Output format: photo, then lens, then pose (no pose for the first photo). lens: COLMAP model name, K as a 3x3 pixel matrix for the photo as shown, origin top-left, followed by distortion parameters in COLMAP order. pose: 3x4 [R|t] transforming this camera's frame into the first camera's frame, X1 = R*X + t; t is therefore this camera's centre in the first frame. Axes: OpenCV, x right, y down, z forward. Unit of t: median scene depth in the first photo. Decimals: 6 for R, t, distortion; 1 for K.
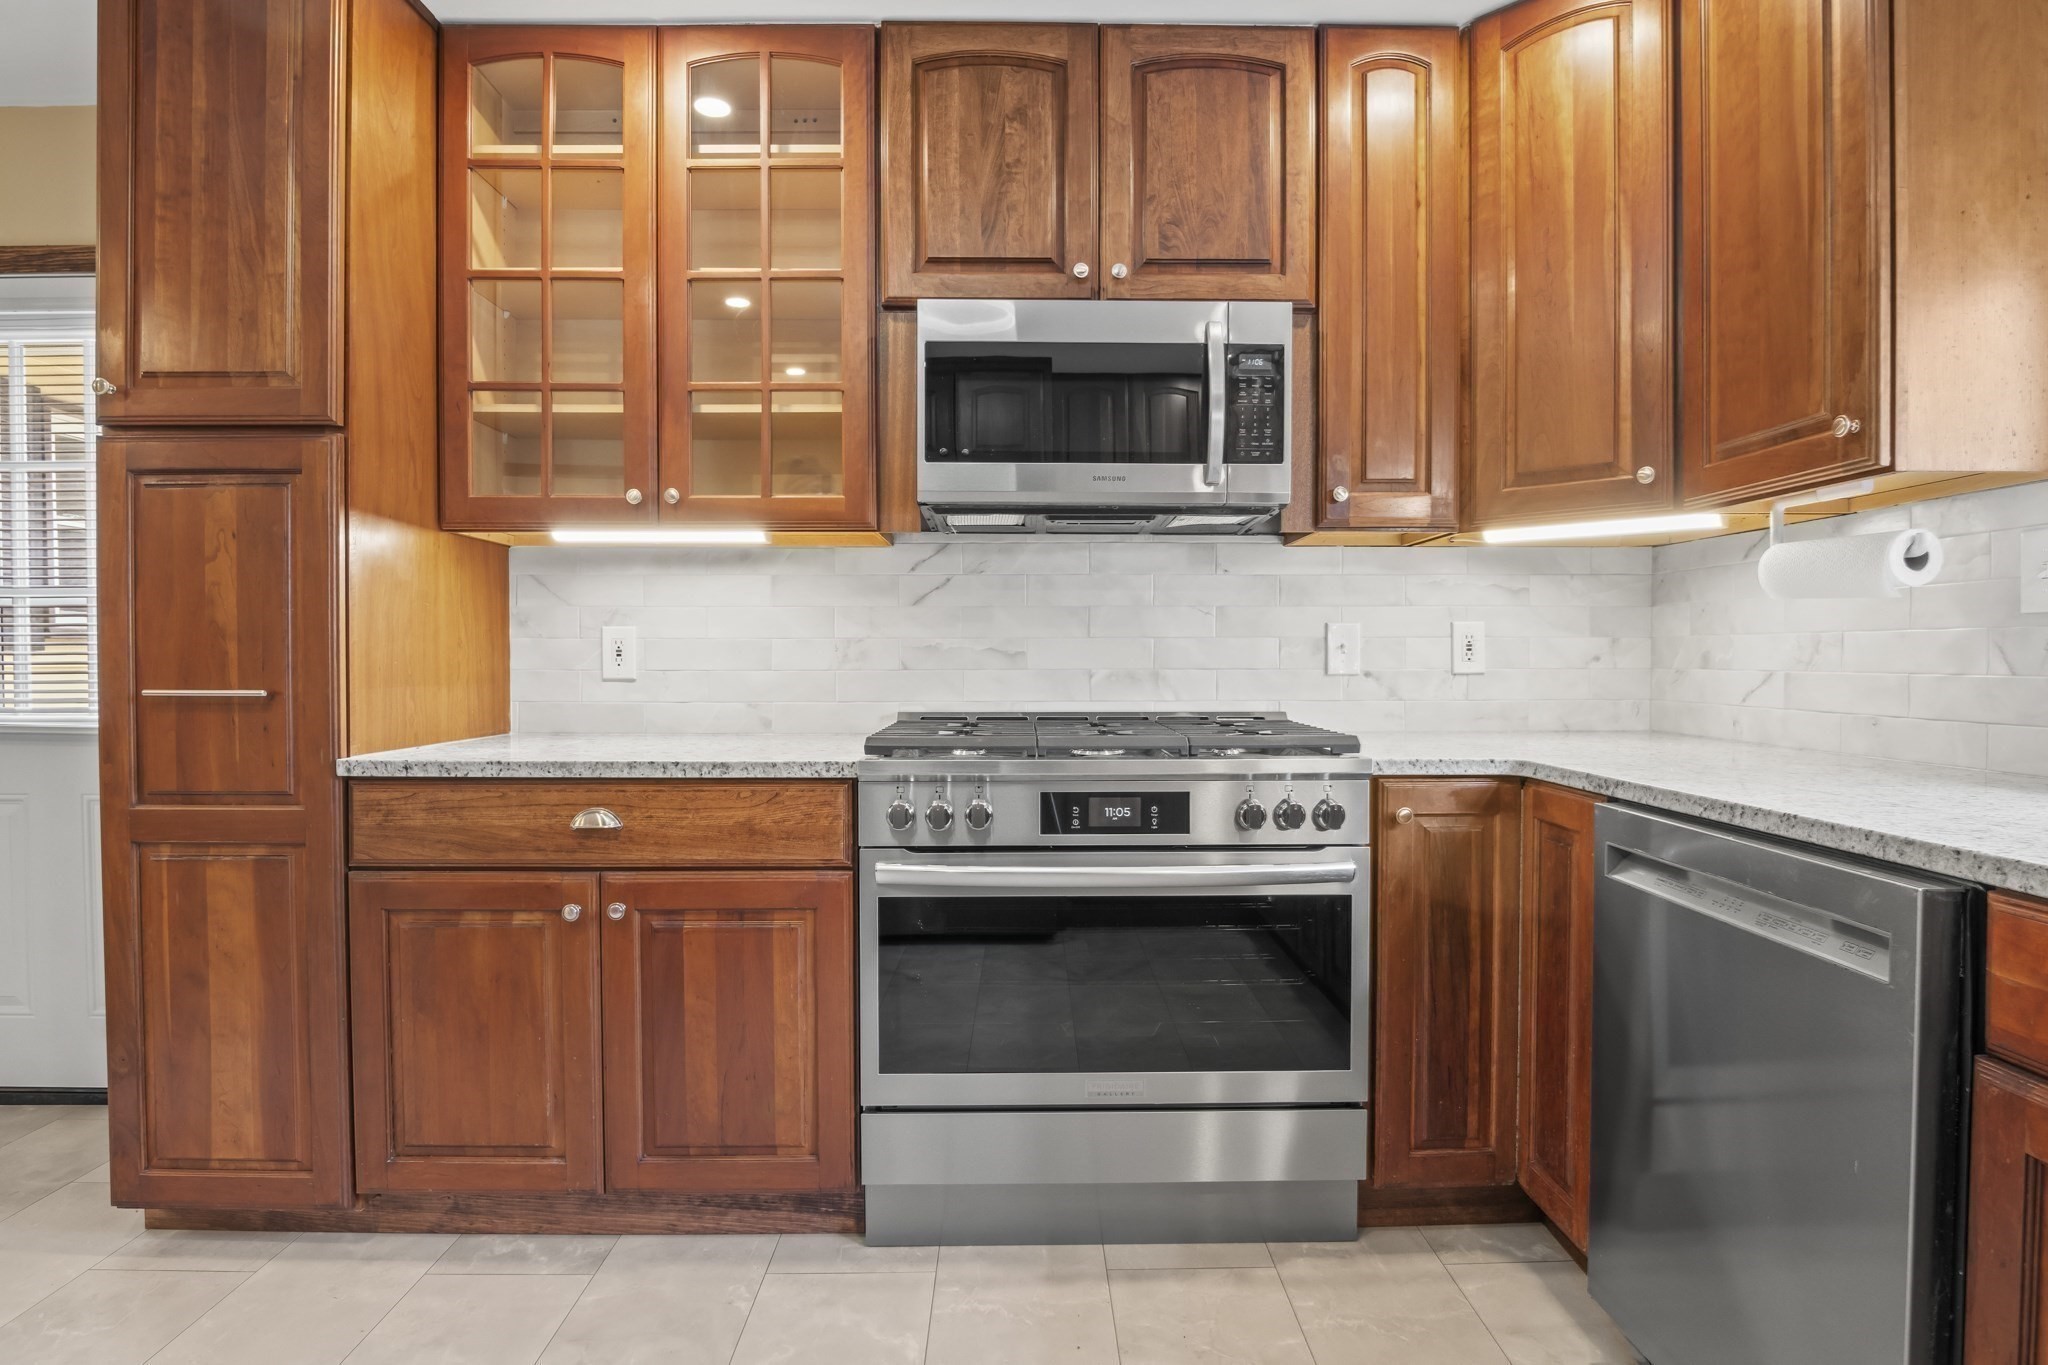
lens RADIAL K [[1041.8, 0, 1050.9], [0, 1041.8, 682.7], [0, 0, 1]] dist [-0.022472, -0.000837]
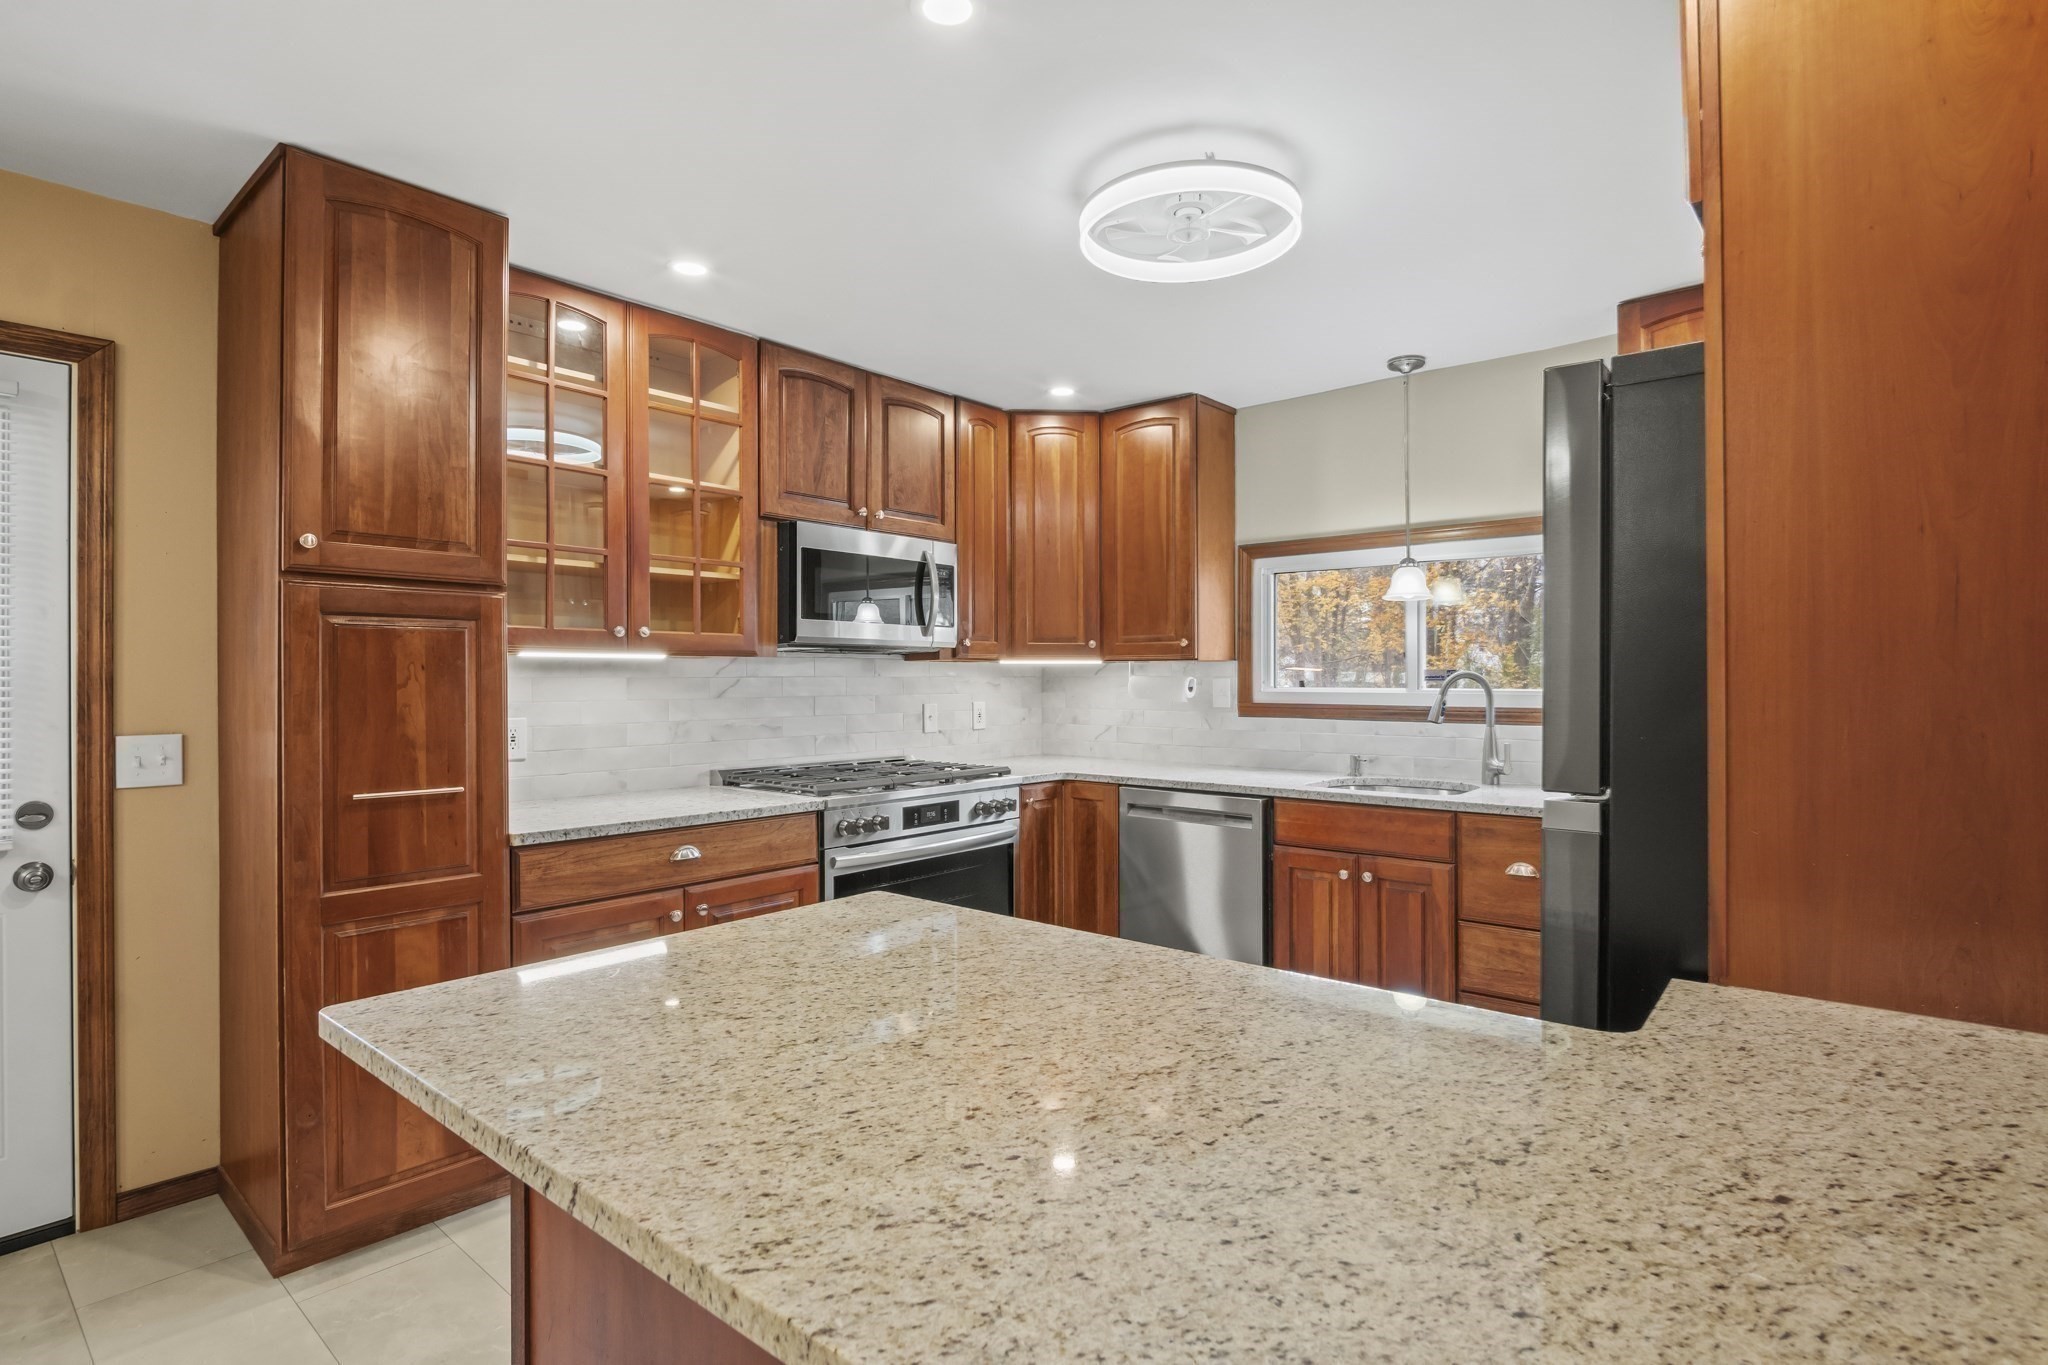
lens RADIAL K [[1009.3, 0, 1028.3], [0, 1009.3, 676.9], [0, 0, 1]] dist [-0.014250, -0.000141]
pose [[0.664082, 0.000174, 0.747659, -1.210326], [0.018851, 0.999678, -0.016977, -0.094812], [-0.747422, 0.025368, 0.663865, -0.382030]]
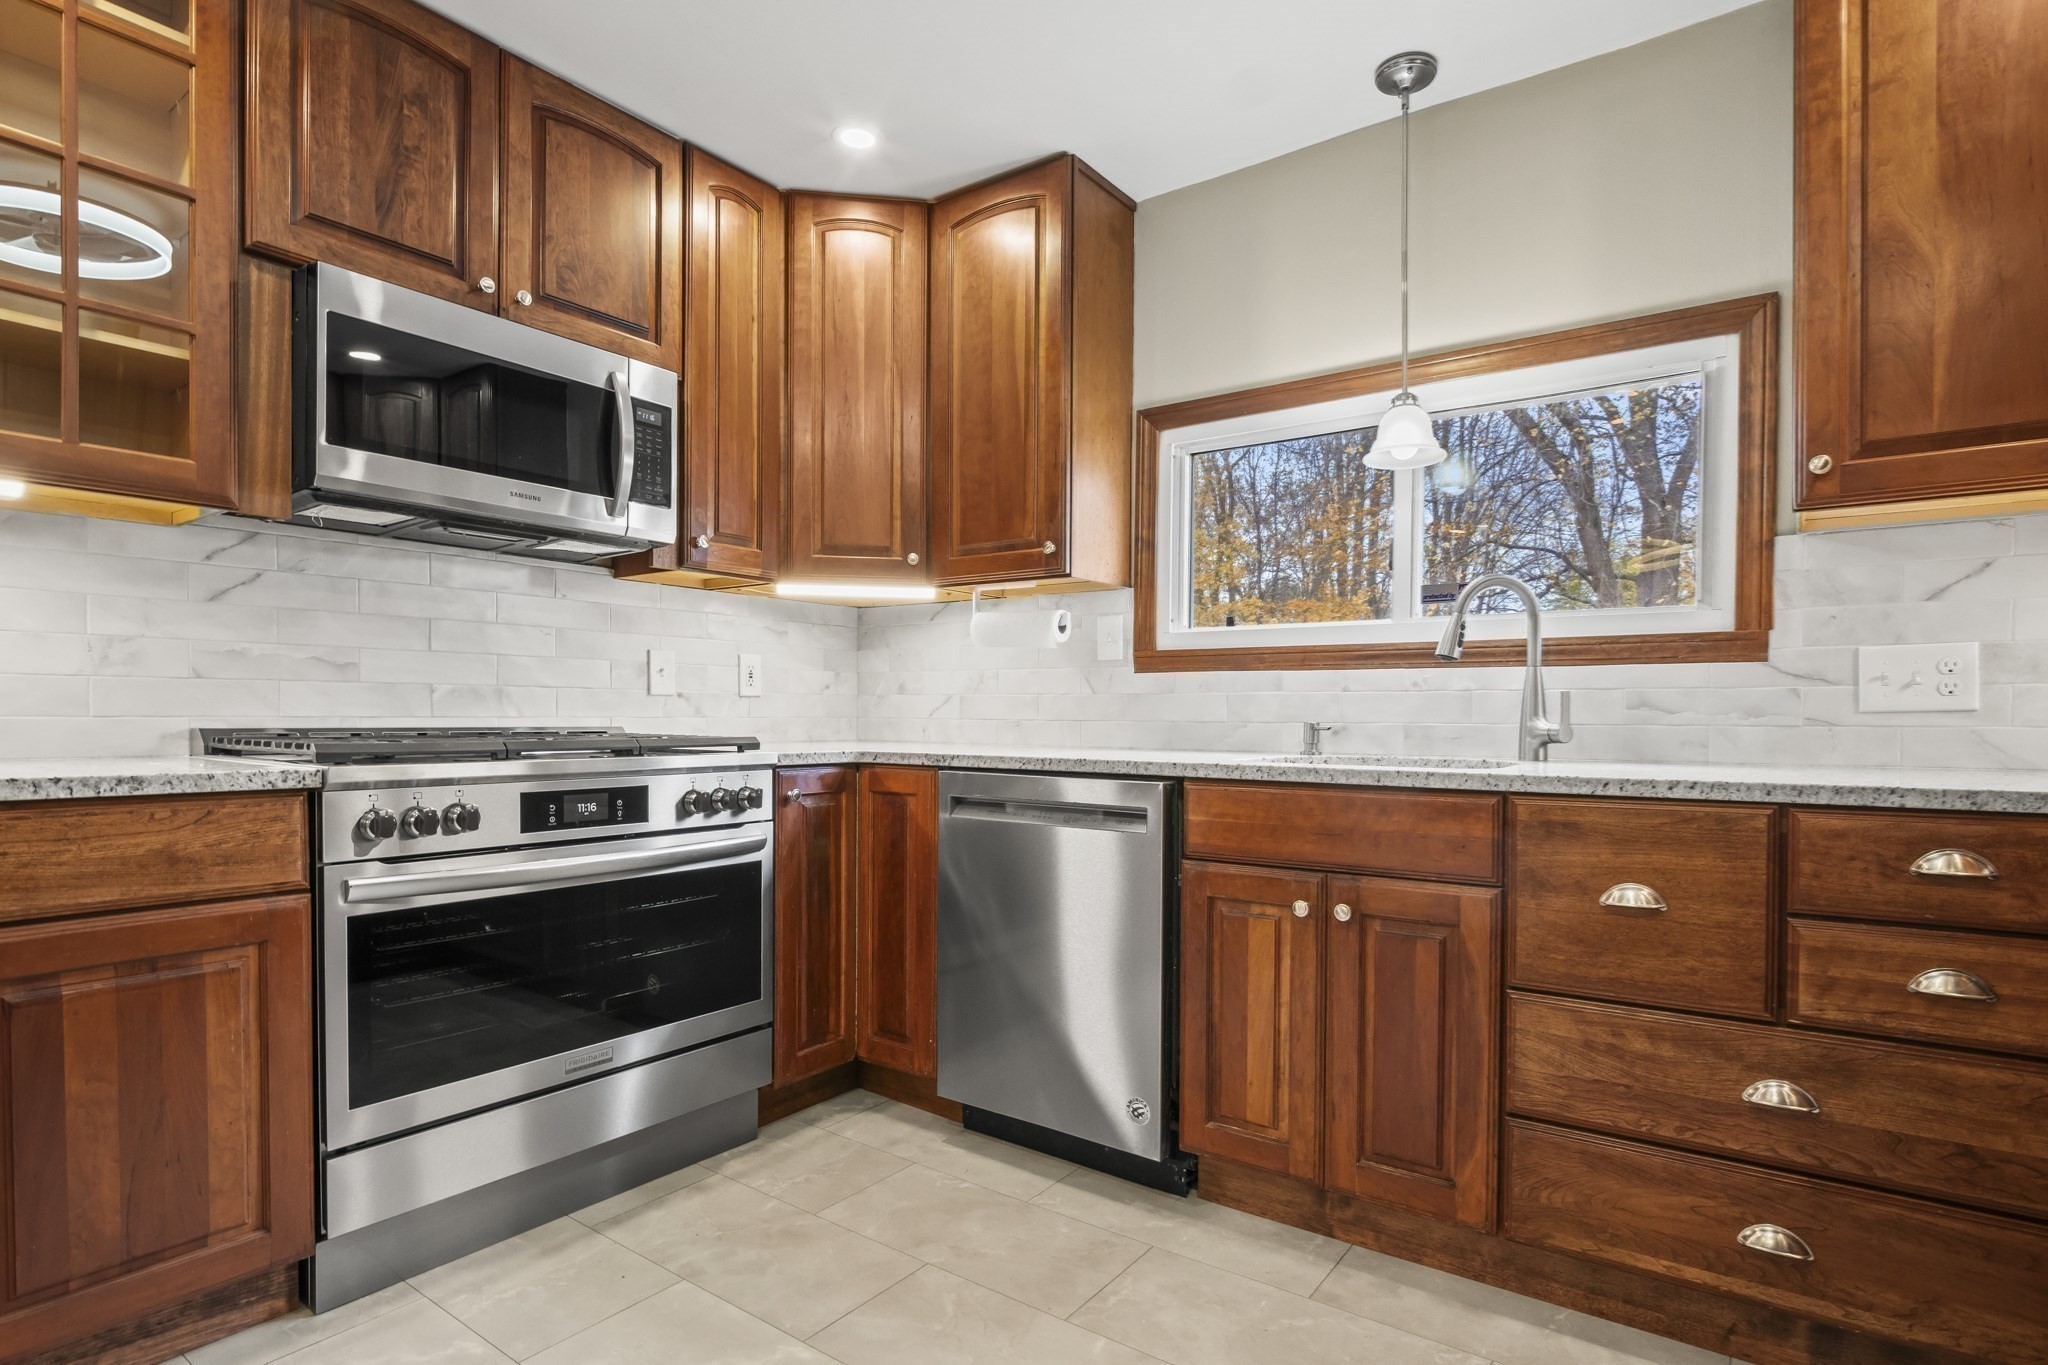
lens RADIAL K [[1031.8, 0, 1033.8], [0, 1031.8, 739.3], [0, 0, 1]] dist [-0.020275, -0.000911]
pose [[0.597744, -0.013188, 0.801579, -0.518921], [0.010834, 0.999906, 0.008371, 0.048431], [-0.801614, 0.003681, 0.597831, -0.022715]]
